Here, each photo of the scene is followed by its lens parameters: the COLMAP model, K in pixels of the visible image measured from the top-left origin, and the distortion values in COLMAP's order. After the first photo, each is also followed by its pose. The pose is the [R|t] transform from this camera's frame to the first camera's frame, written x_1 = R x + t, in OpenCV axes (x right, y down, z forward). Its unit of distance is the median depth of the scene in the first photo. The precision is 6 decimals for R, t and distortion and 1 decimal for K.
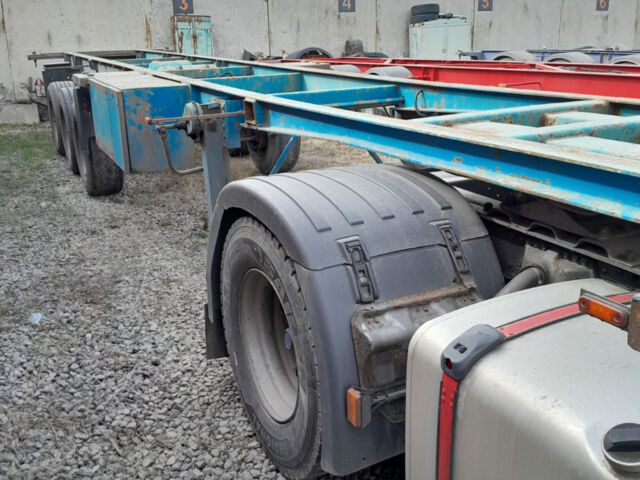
lens RADIAL K [[659.2, 0, 320.0], [0, 659.2, 240.0], [0, 0, 1]] dist [0.133735, -0.259942]
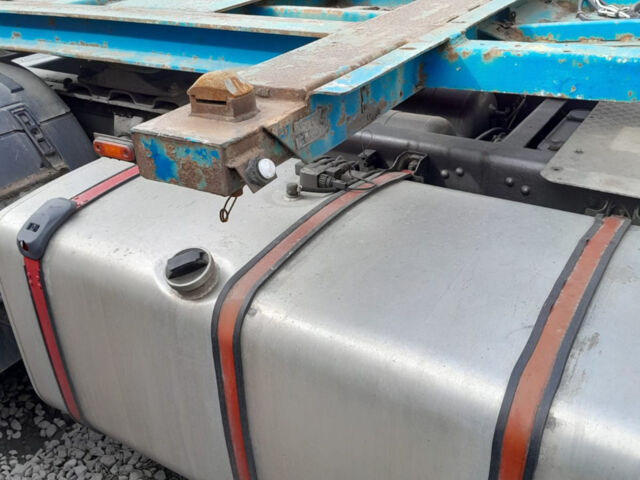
lens RADIAL K [[659.2, 0, 320.0], [0, 659.2, 240.0], [0, 0, 1]] dist [0.133735, -0.259942]
pose [[0.858653, -0.261332, 0.440932, 0.094276], [0.185793, 0.960444, 0.207432, 0.039219], [-0.477699, -0.096190, 0.873242, -0.033848]]
